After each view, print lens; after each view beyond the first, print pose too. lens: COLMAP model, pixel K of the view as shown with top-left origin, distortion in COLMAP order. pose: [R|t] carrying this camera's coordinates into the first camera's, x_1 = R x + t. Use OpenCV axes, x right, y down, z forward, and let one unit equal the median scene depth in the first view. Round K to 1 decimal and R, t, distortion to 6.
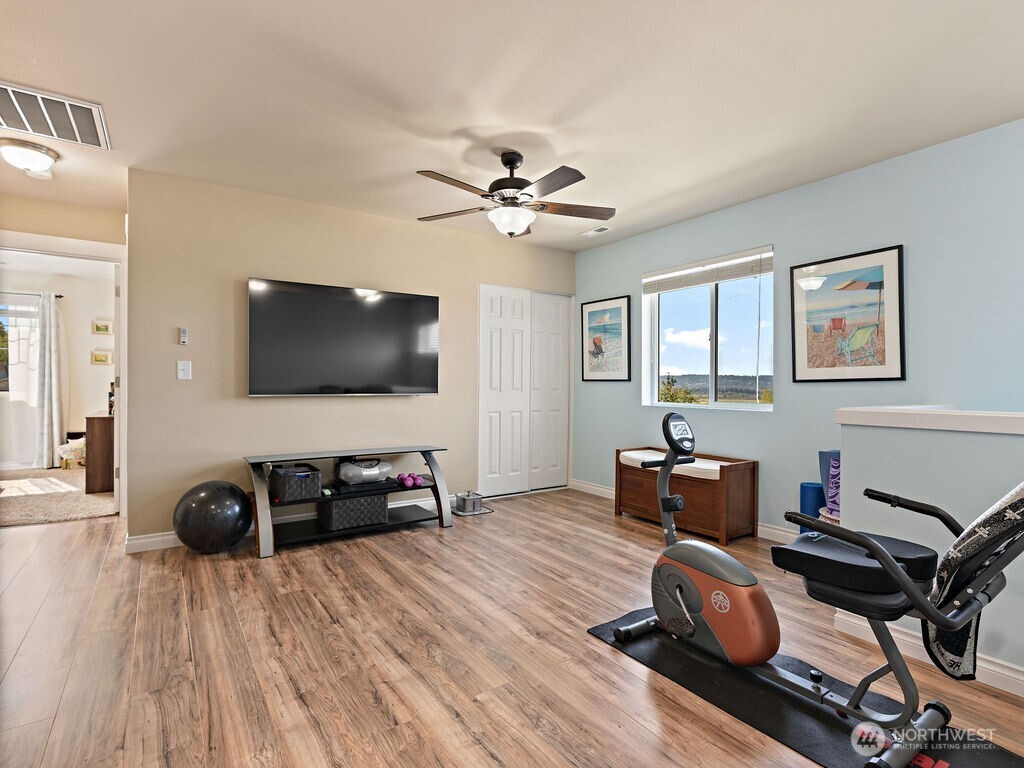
lens RADIAL K [[506.3, 0, 517.4], [0, 506.3, 380.4], [0, 0, 1]] dist [-0.002269, -0.000341]
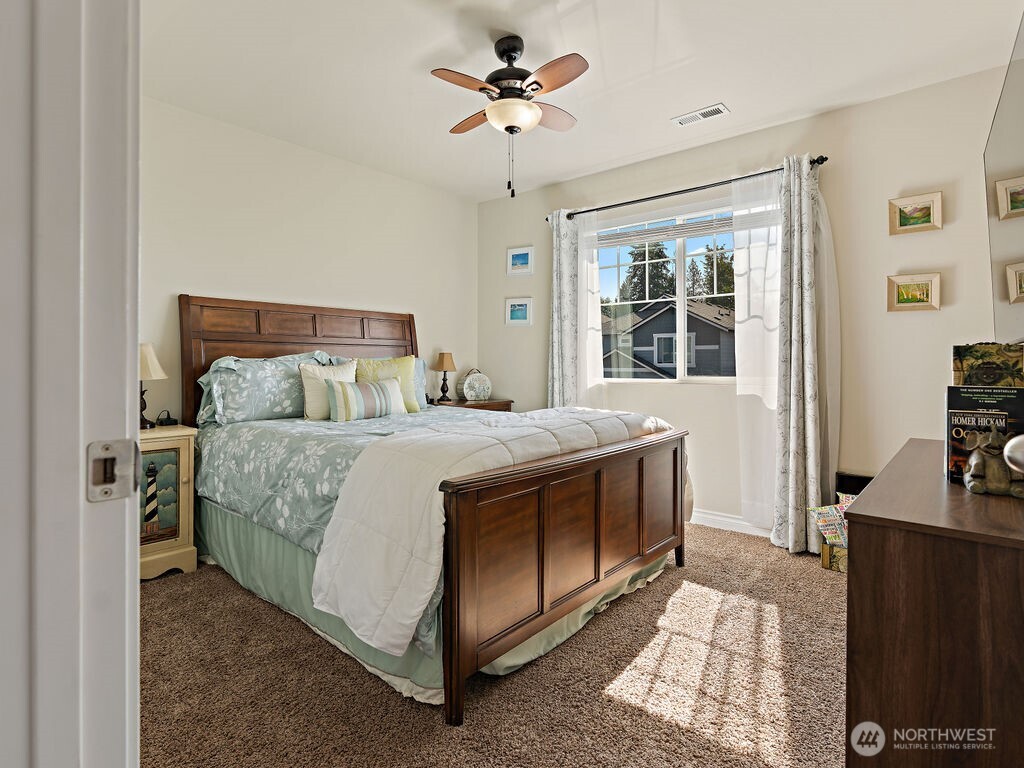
lens RADIAL K [[523.1, 0, 512.1], [0, 523.1, 373.4], [0, 0, 1]] dist [-0.011315, 0.004853]
pose [[0.229497, -0.004731, -0.973298, -0.539306], [0.003468, 0.999986, -0.004042, 0.019886], [0.973303, -0.002448, 0.229510, 0.649119]]
